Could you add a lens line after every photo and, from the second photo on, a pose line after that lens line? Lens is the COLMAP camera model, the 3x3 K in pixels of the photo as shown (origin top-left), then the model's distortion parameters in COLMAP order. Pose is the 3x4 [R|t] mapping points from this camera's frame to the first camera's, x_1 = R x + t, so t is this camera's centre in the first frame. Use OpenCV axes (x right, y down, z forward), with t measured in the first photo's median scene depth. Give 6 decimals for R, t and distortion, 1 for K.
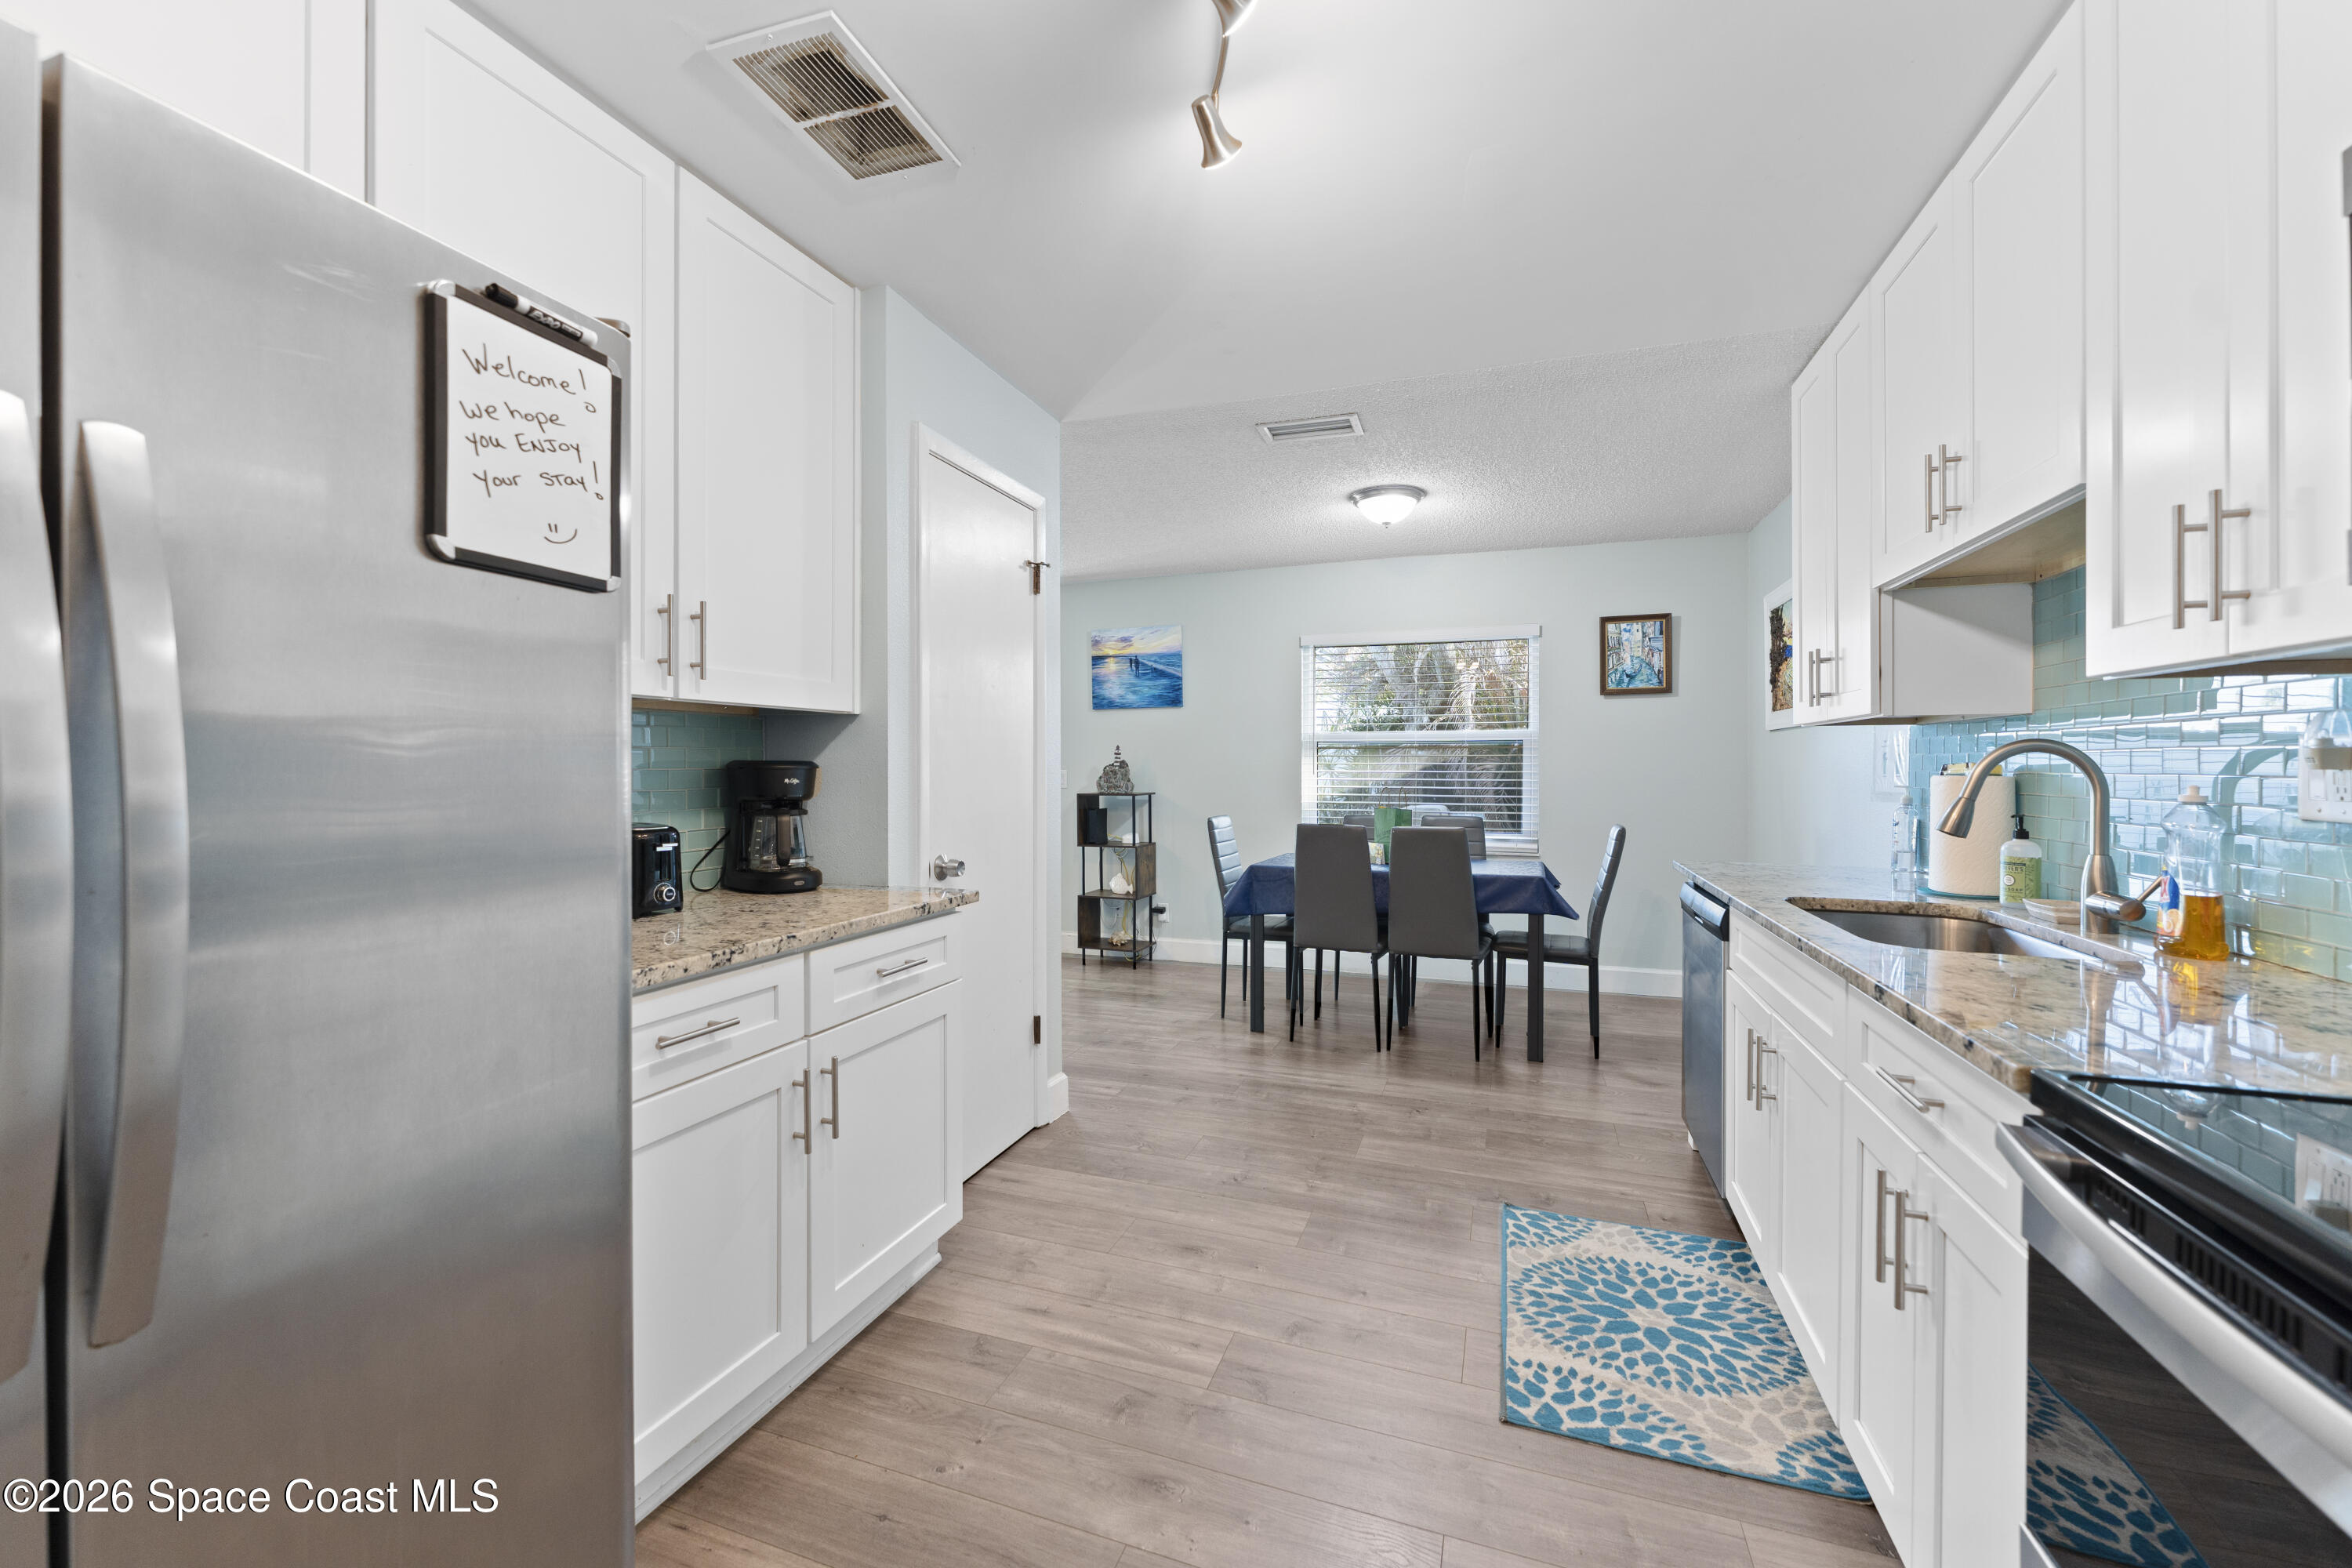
lens RADIAL K [[946.6, 0, 1172.3], [0, 946.6, 778.2], [0, 0, 1]] dist [0.000066, 0.000020]
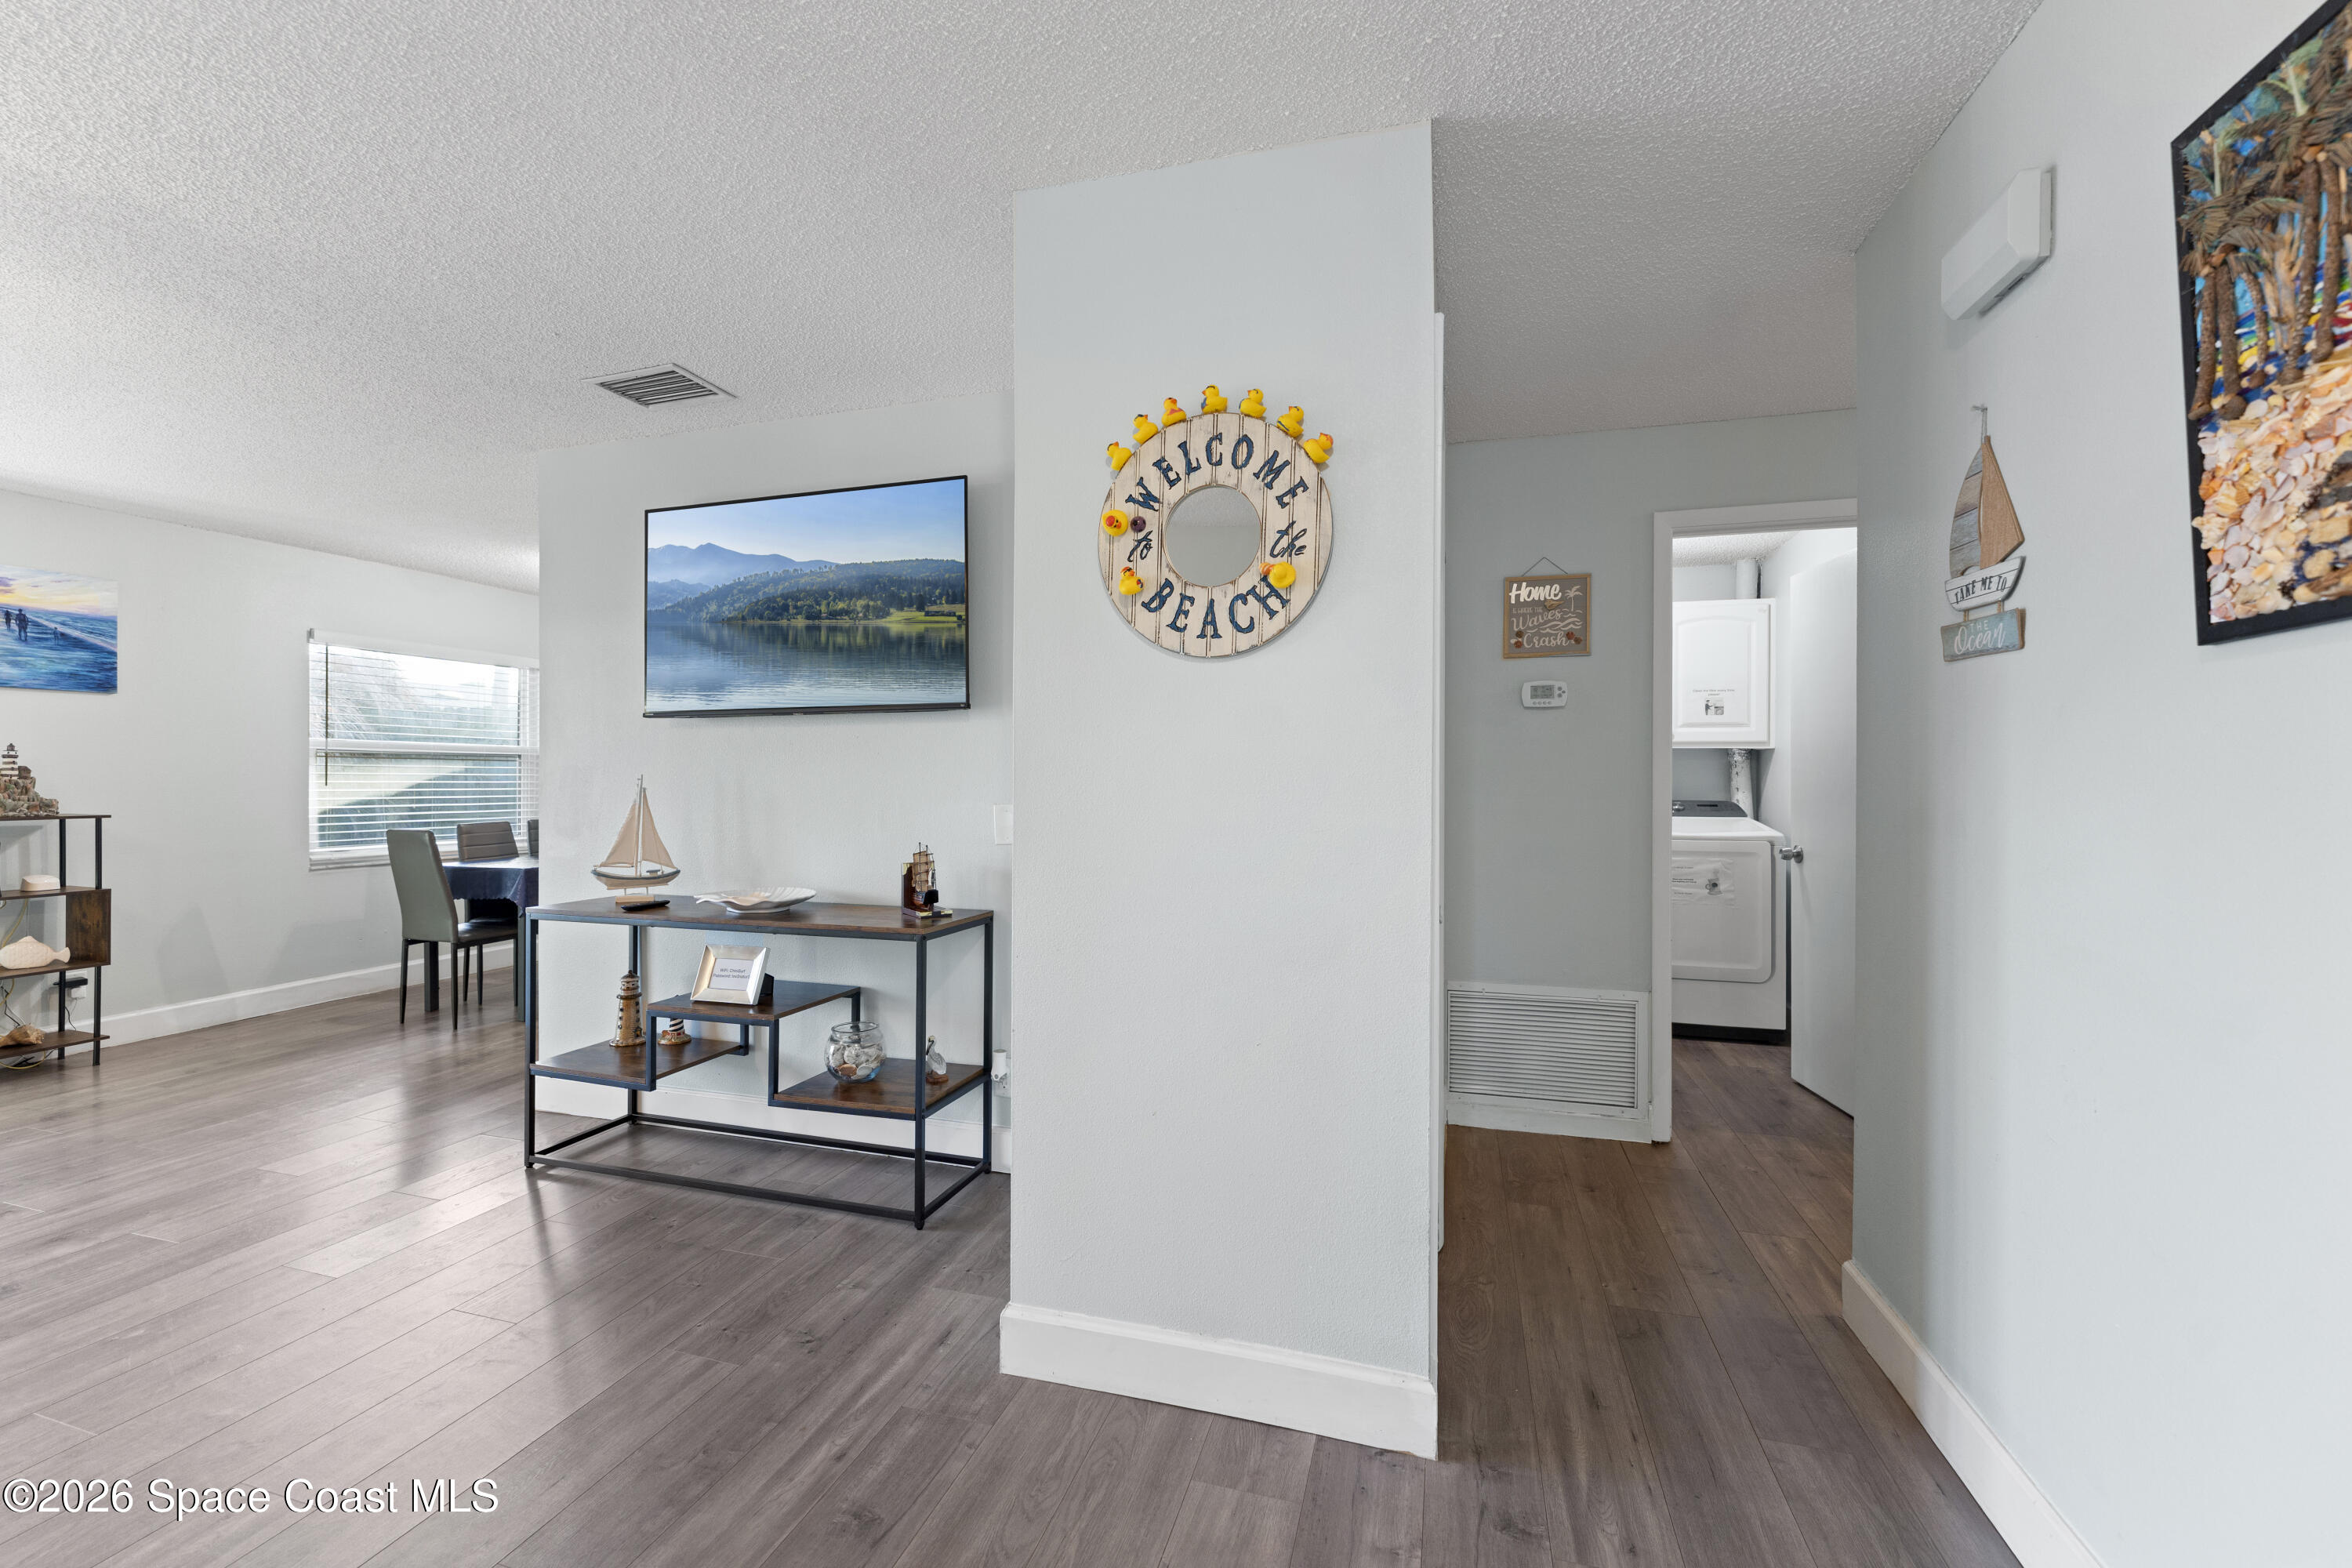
lens RADIAL K [[946.6, 0, 1172.3], [0, 946.6, 778.2], [0, 0, 1]] dist [0.000066, 0.000020]
pose [[-0.053082, -0.005486, 0.998575, -1.118285], [0.006683, 0.999961, 0.005848, -0.014122], [-0.998568, 0.006983, -0.053043, 0.344802]]
